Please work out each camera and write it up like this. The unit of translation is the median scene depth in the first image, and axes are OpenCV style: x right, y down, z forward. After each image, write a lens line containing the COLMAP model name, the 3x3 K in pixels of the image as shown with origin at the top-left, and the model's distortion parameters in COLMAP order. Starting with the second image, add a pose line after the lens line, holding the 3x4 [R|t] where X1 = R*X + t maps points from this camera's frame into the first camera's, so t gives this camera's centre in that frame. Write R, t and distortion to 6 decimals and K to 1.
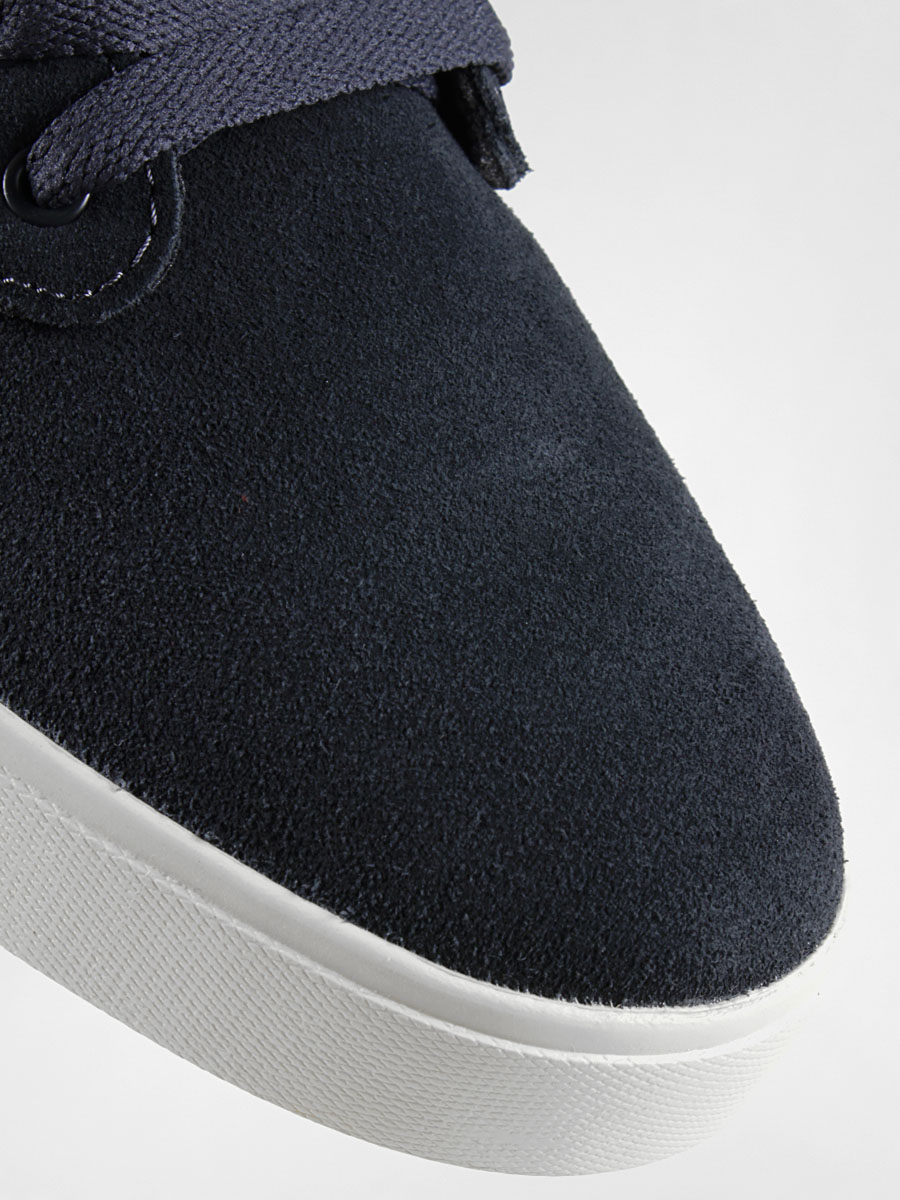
lens RADIAL K [[2943.2, 0, 450.0], [0, 2943.2, 600.0], [0, 0, 1]] dist [0.179755, 0.475620]
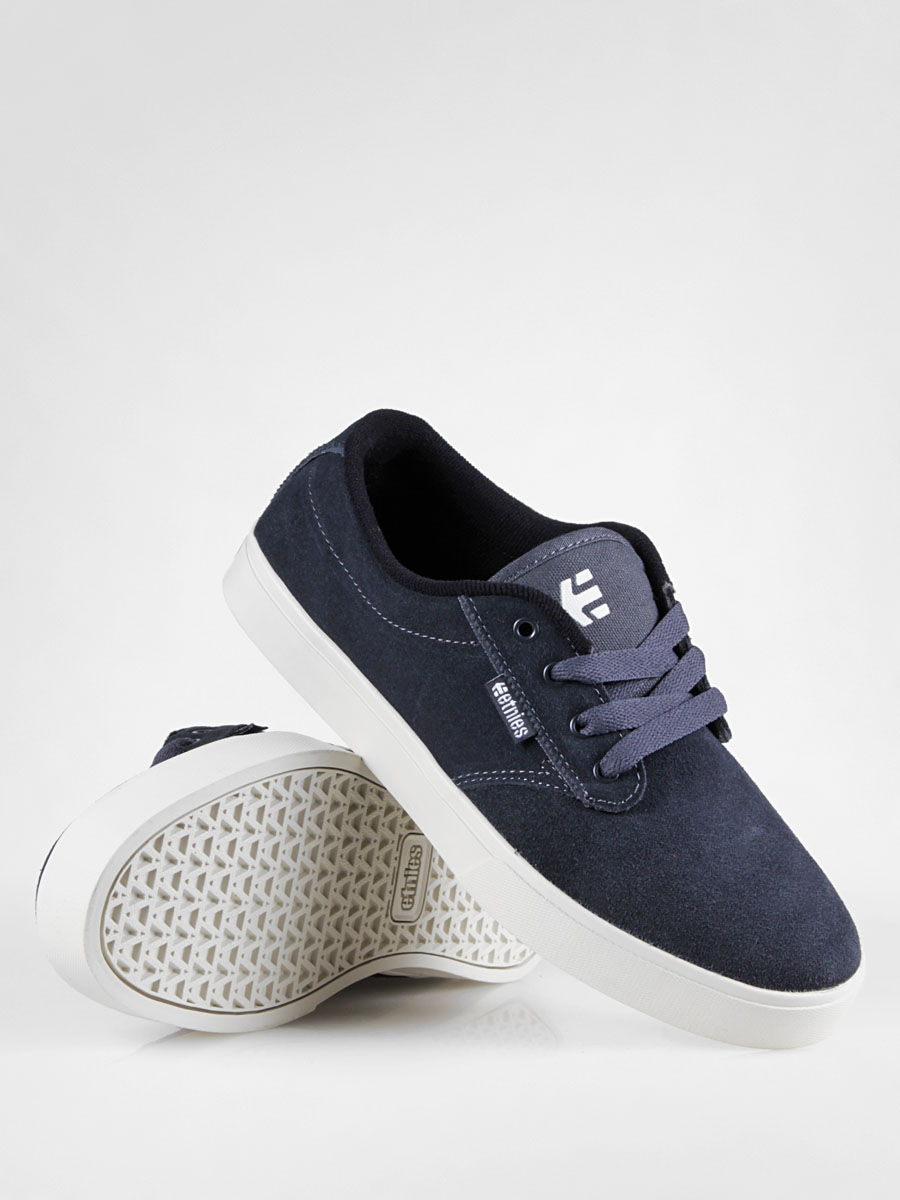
lens RADIAL K [[2943.2, 0, 450.0], [0, 2943.2, 600.0], [0, 0, 1]] dist [0.179755, 0.475620]
pose [[0.994977, -0.099855, -0.007015, -0.274179], [0.098598, 0.989722, -0.103583, -0.001099], [0.017286, 0.102371, 0.994596, -2.431785]]
